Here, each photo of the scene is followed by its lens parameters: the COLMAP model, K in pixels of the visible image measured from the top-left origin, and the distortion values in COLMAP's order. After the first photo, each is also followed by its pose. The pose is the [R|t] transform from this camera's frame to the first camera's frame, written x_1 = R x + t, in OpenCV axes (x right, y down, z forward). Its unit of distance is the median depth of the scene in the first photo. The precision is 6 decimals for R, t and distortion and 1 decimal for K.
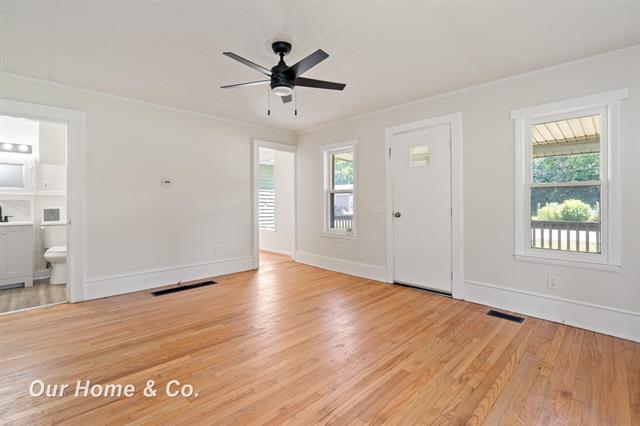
lens RADIAL K [[290.9, 0, 318.9], [0, 290.9, 207.1], [0, 0, 1]] dist [-0.011996, 0.000599]
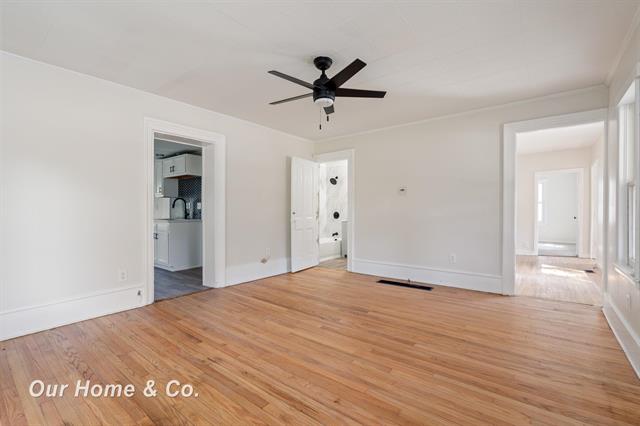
lens RADIAL K [[290.9, 0, 321.6], [0, 290.9, 214.4], [0, 0, 1]] dist [-0.011996, 0.000599]
pose [[0.136395, 0.017801, -0.990495, 0.626626], [-0.013295, 0.999781, 0.016138, -0.005063], [0.990565, 0.010968, 0.136601, 0.564987]]
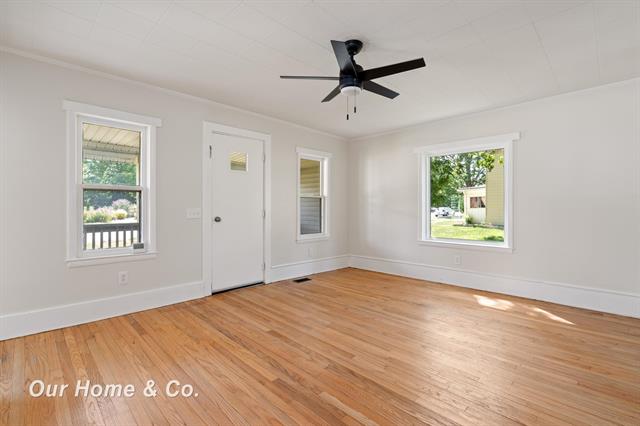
lens RADIAL K [[290.9, 0, 318.4], [0, 290.9, 208.0], [0, 0, 1]] dist [-0.011996, 0.000599]
pose [[-0.003725, -0.004823, 0.999981, -0.733581], [0.009583, 0.999942, 0.004859, -0.012563], [-0.999947, 0.009601, -0.003679, 0.745395]]
